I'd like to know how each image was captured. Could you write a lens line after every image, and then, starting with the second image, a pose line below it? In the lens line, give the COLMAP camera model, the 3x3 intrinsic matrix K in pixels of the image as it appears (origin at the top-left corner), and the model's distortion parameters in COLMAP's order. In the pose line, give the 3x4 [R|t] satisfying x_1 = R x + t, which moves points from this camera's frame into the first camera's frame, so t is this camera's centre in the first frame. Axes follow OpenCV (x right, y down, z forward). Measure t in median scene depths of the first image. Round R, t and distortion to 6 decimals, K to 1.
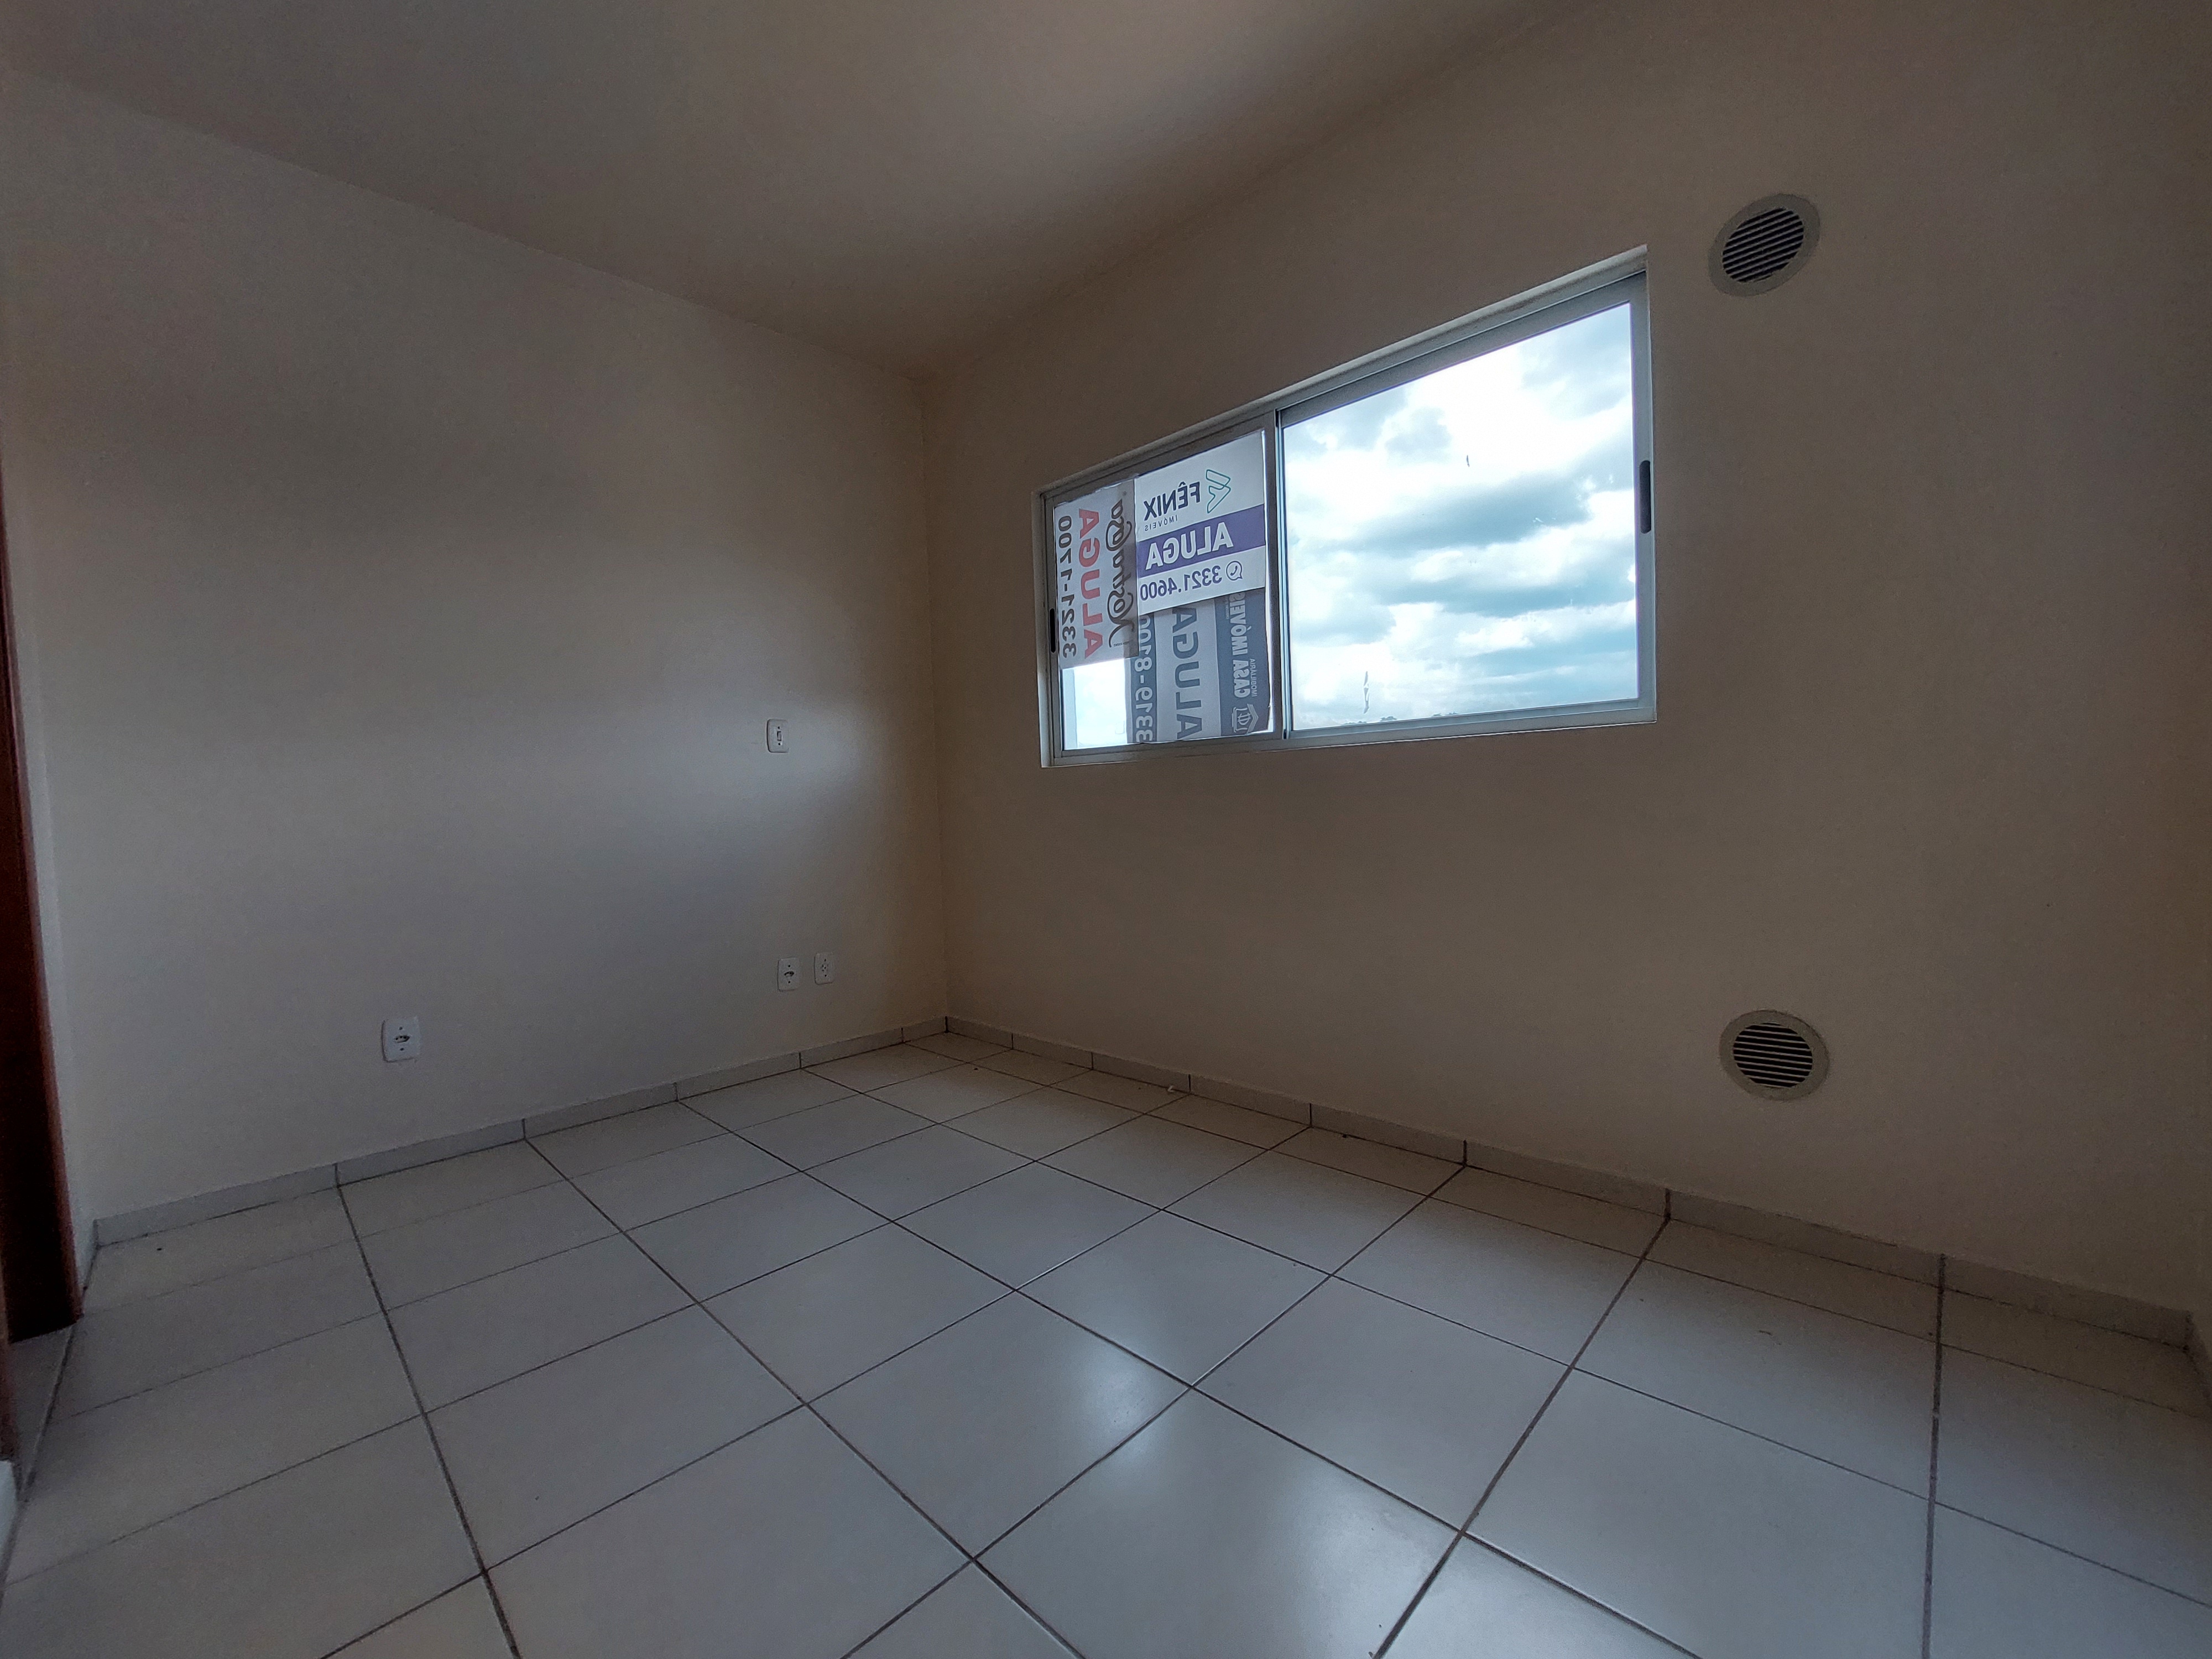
lens RADIAL K [[889.2, 0, 1110.5], [0, 889.2, 840.3], [0, 0, 1]] dist [-0.004464, -0.000074]
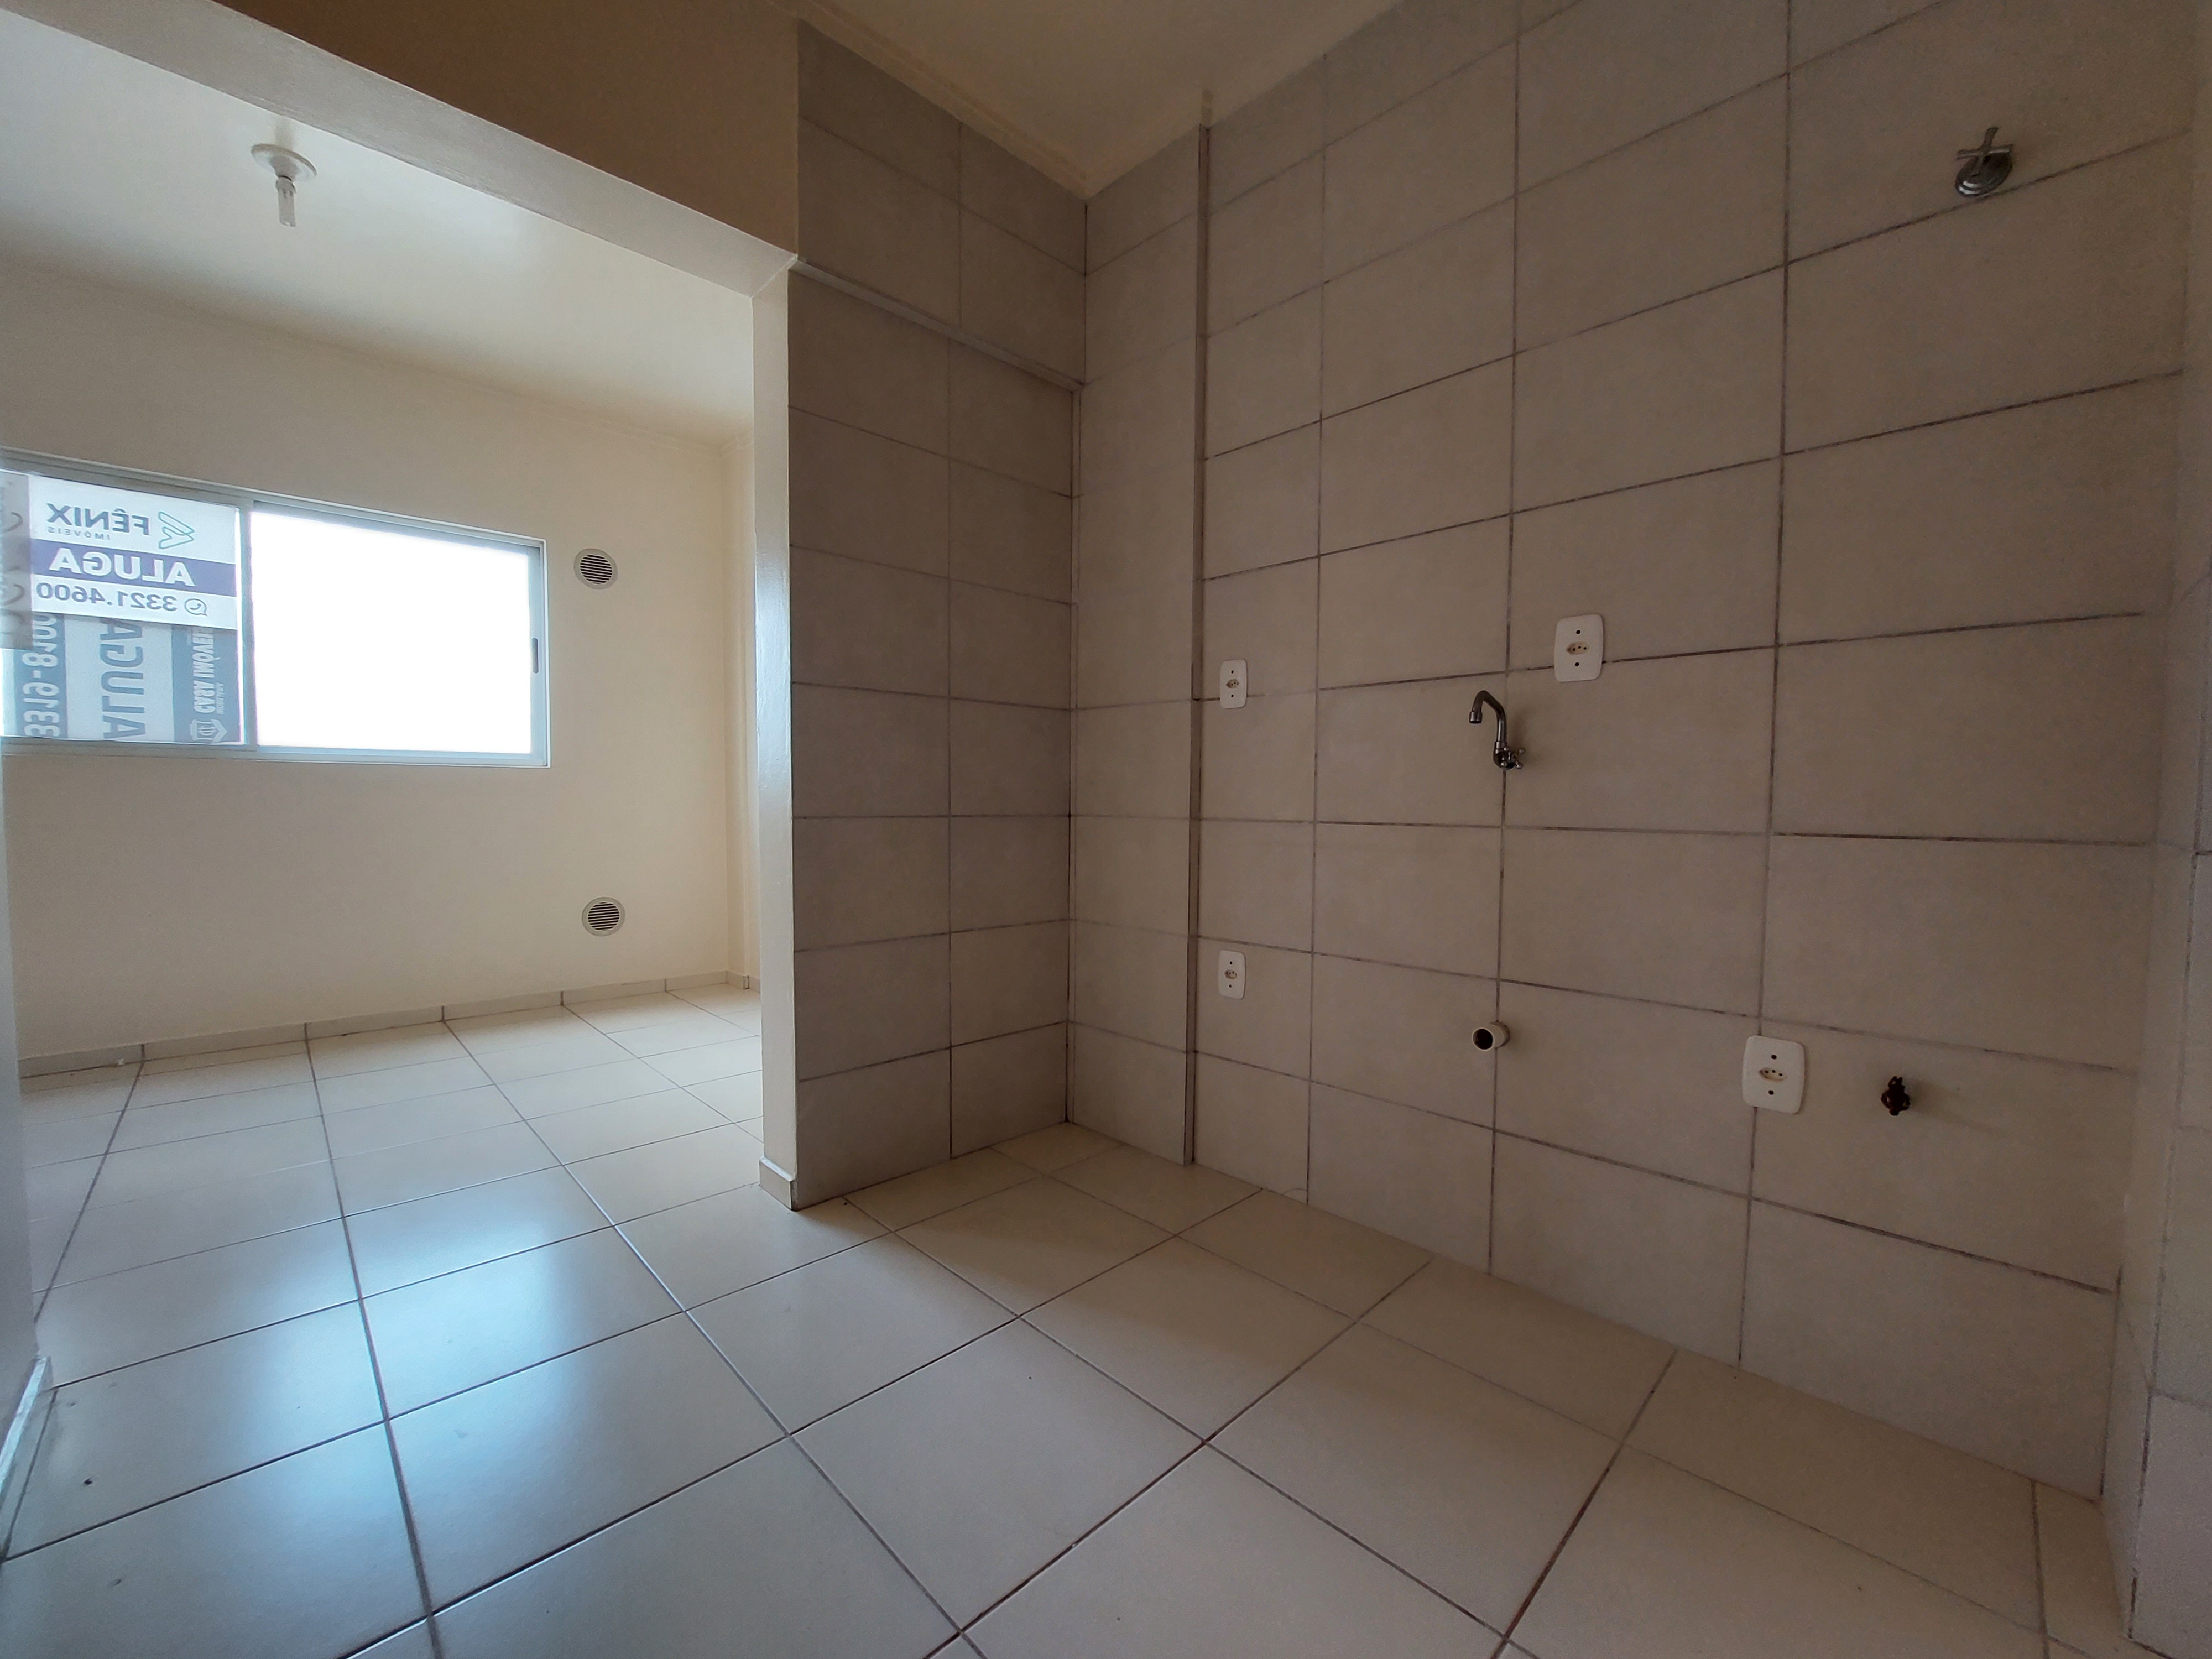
lens RADIAL K [[889.2, 0, 1109.3], [0, 889.2, 830.0], [0, 0, 1]] dist [-0.004464, -0.000074]
pose [[0.022885, -0.001453, 0.999737, -0.984823], [0.039537, 0.999218, 0.000547, 0.044346], [-0.998956, 0.039514, 0.022925, -0.238932]]
